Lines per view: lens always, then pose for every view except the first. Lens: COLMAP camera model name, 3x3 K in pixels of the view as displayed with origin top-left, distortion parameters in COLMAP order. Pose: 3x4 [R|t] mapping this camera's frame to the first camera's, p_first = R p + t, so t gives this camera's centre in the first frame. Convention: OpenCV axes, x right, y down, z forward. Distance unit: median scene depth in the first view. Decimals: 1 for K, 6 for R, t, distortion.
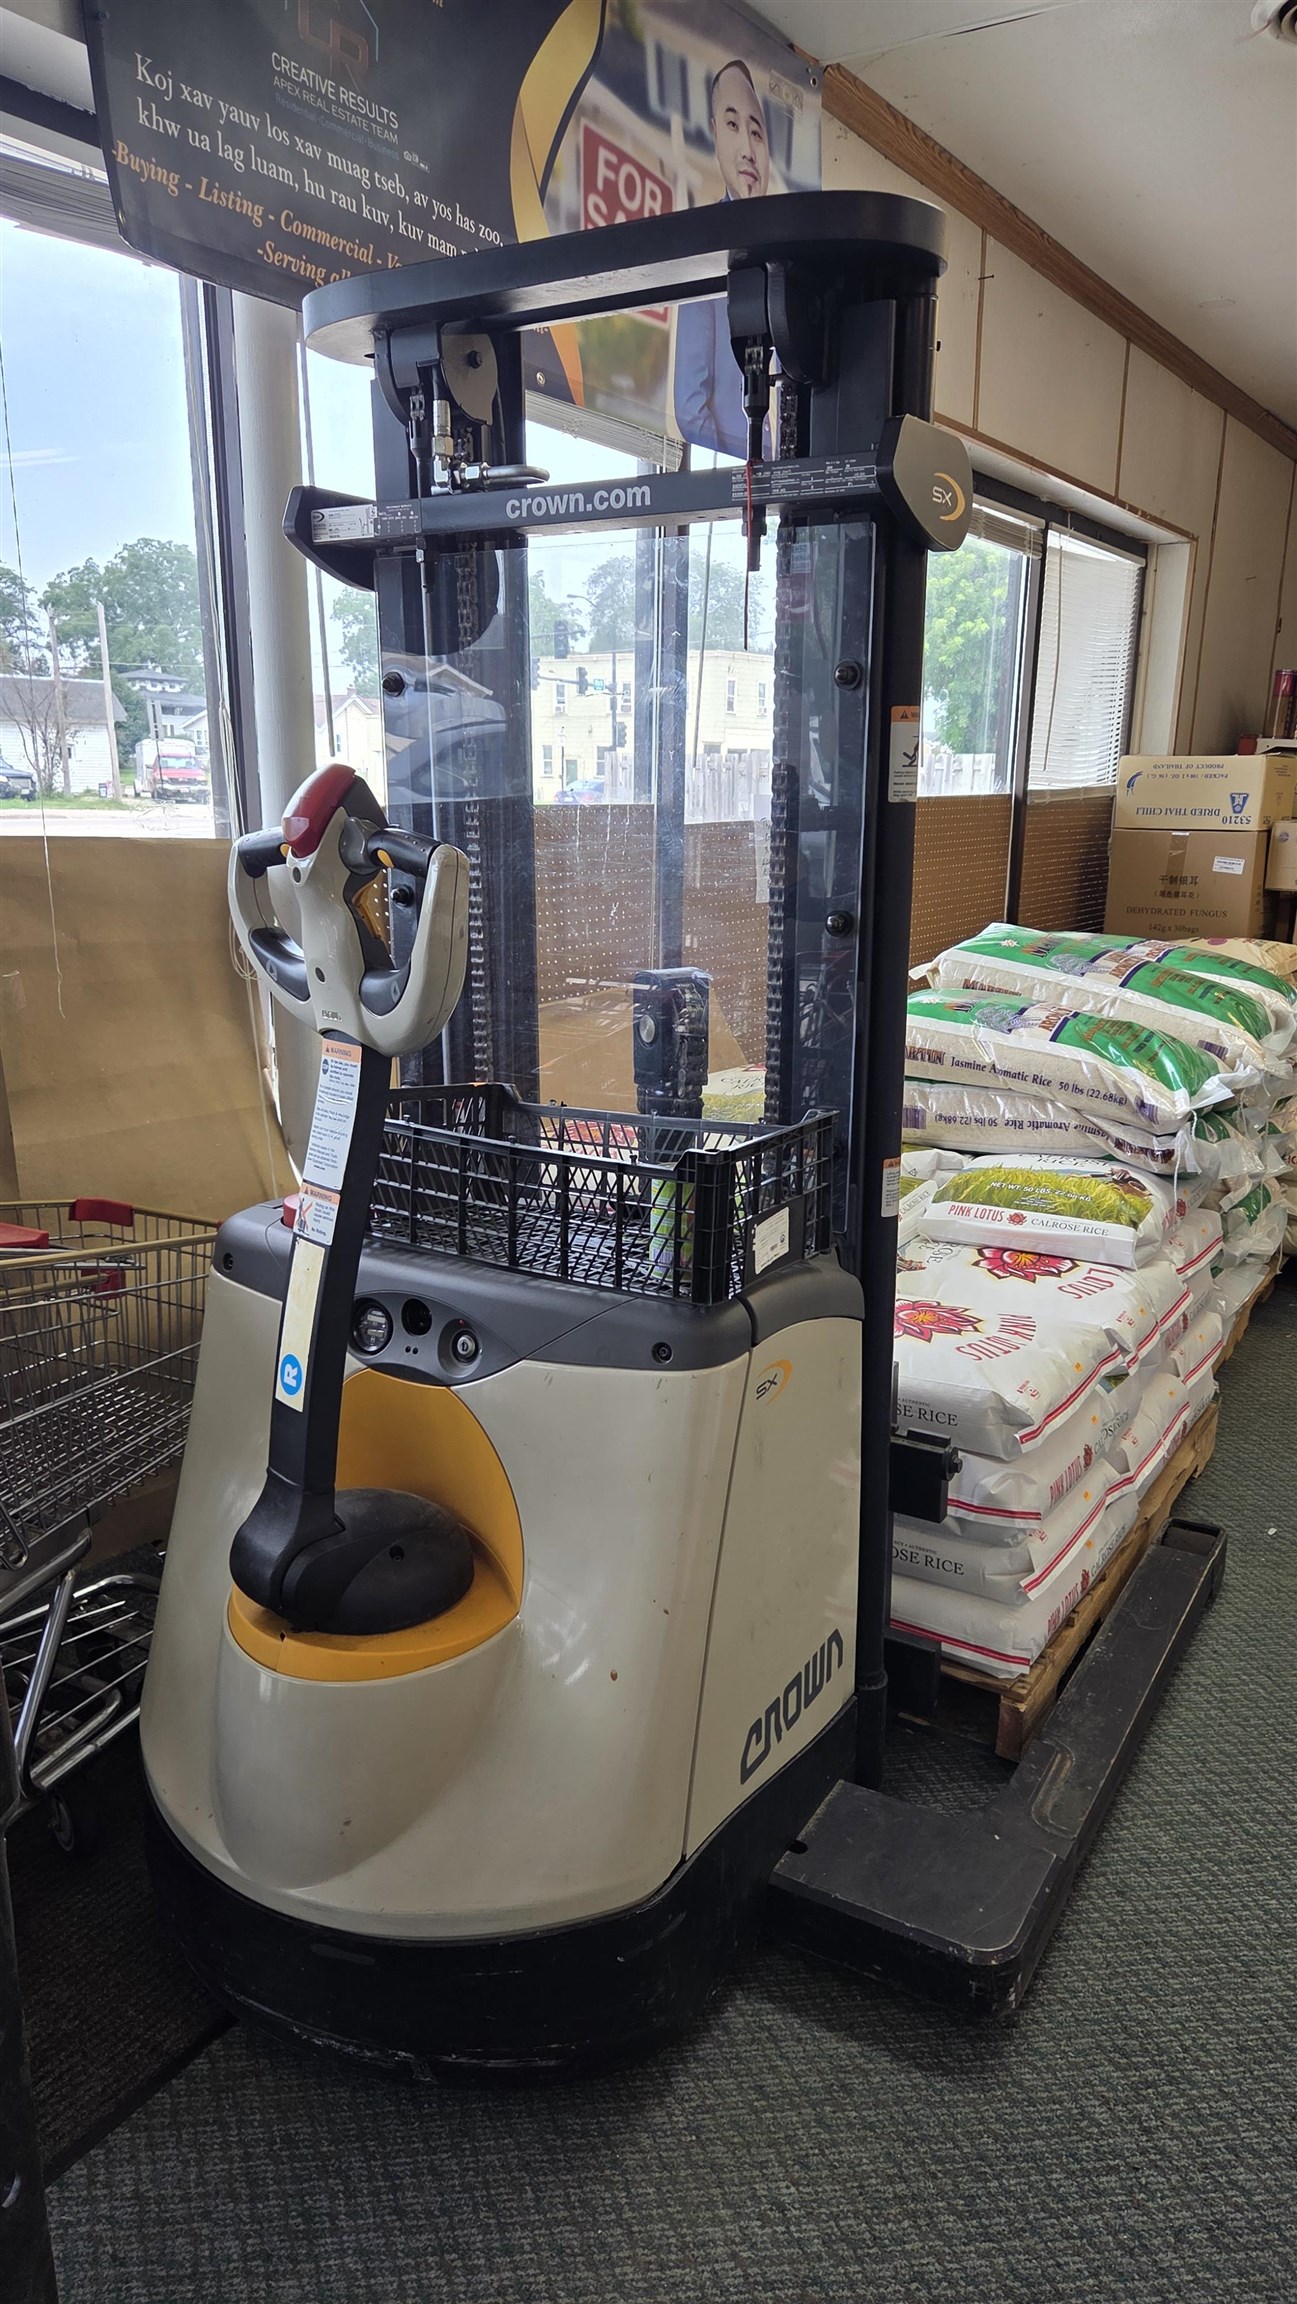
lens RADIAL K [[1547.2, 0, 661.0], [0, 1547.2, 1175.2], [0, 0, 1]] dist [0.077615, -0.060888]
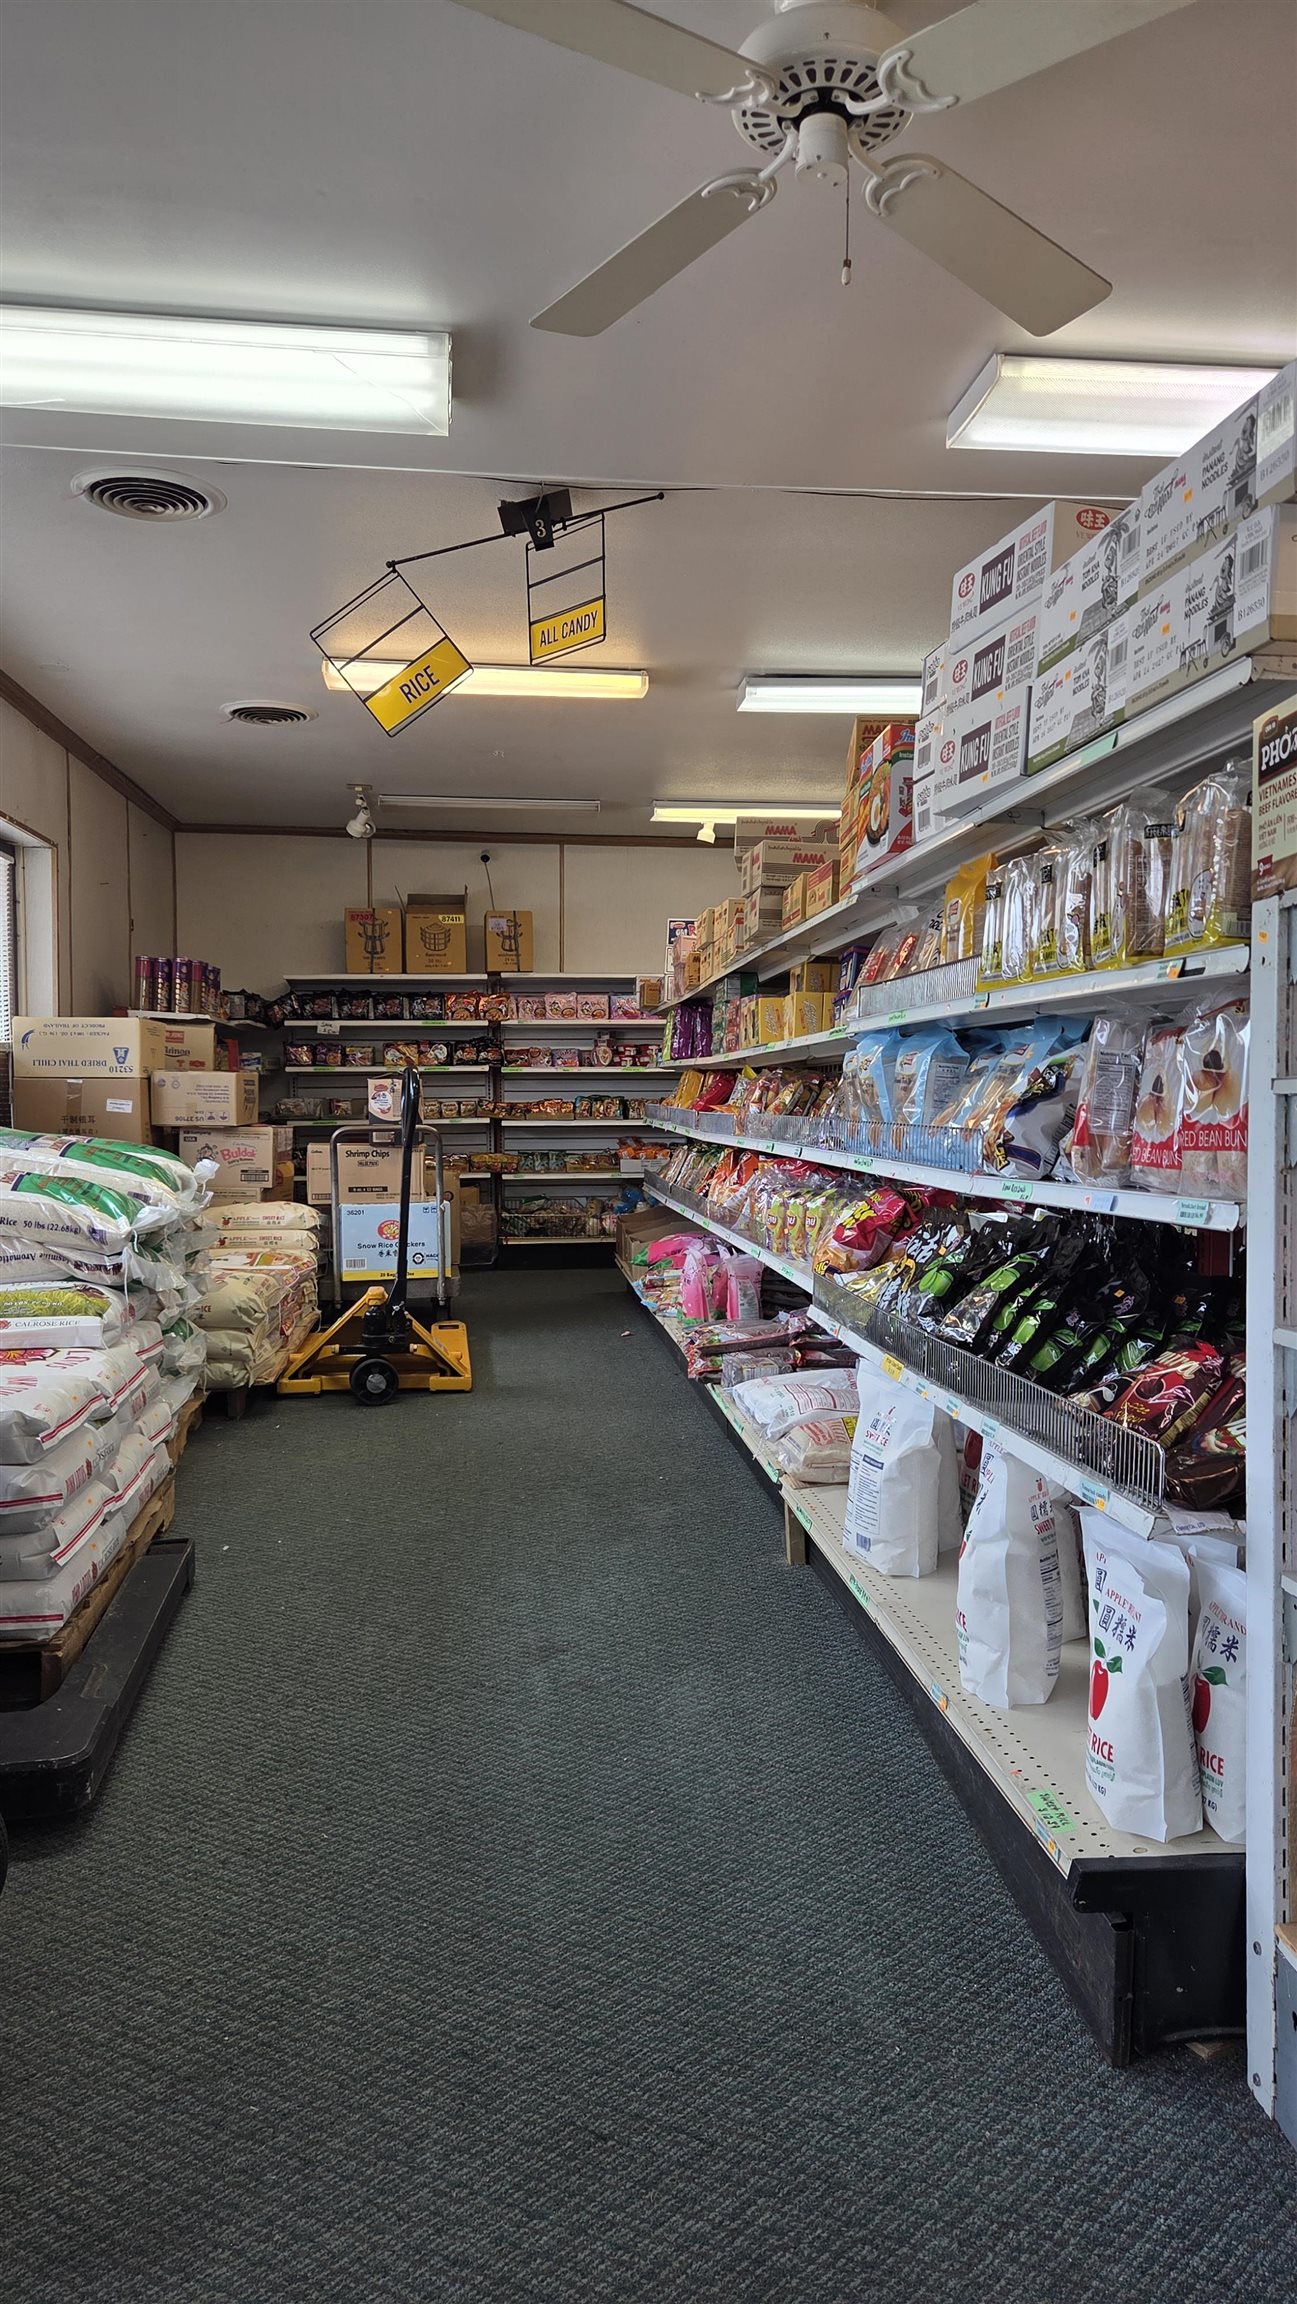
lens RADIAL K [[1547.2, 0, 654.6], [0, 1547.2, 1158.7], [0, 0, 1]] dist [0.077615, -0.060888]
pose [[0.773503, -0.034824, 0.632836, -0.148507], [0.163511, 0.975653, -0.146167, 0.161555], [-0.612338, 0.216536, 0.760365, -0.282598]]
